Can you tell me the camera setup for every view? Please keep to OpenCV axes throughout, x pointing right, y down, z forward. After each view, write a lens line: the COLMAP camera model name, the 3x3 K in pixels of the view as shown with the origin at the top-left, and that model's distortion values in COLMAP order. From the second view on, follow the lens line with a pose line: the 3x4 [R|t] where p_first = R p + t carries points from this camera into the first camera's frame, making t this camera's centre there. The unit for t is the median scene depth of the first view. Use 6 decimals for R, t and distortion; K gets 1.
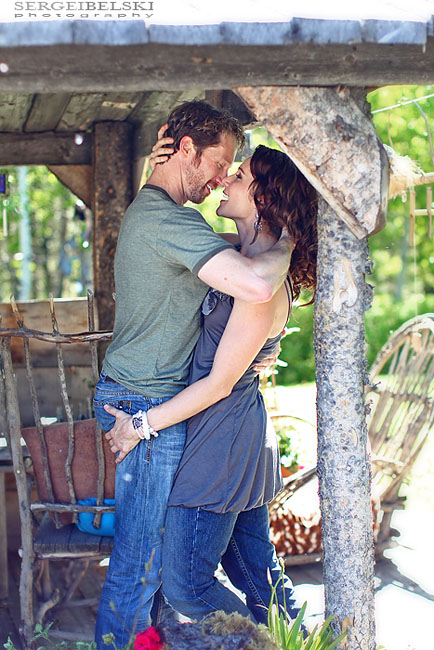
lens RADIAL K [[1288.5, 0, 217.0], [0, 1288.5, 325.0], [0, 0, 1]] dist [-0.176085, 0.388473]
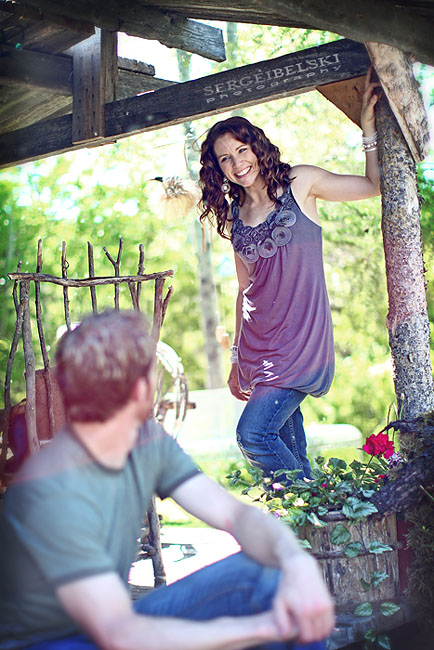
lens RADIAL K [[1288.5, 0, 217.0], [0, 1288.5, 325.0], [0, 0, 1]] dist [-0.176085, 0.388473]
pose [[0.790606, 0.010508, 0.612236, -0.909994], [0.098418, 0.984673, -0.143991, 0.283730], [-0.604365, 0.174096, 0.777454, 0.076718]]
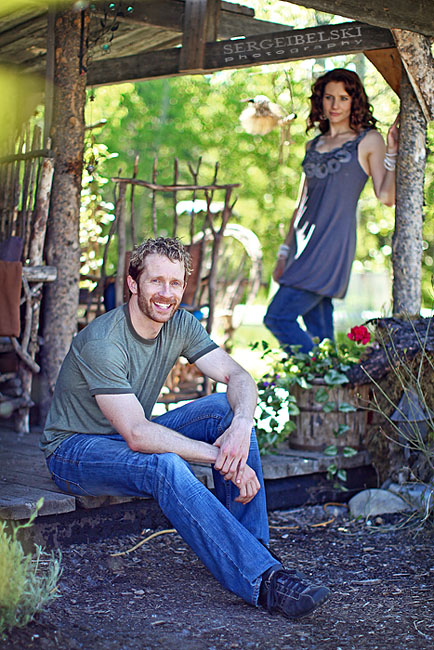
lens RADIAL K [[1288.5, 0, 217.0], [0, 1288.5, 325.0], [0, 0, 1]] dist [-0.176085, 0.388473]
pose [[0.855701, 0.033194, 0.516405, -1.059295], [-0.012640, 0.998984, -0.043269, 0.298059], [-0.517316, 0.030498, 0.855251, -0.376746]]
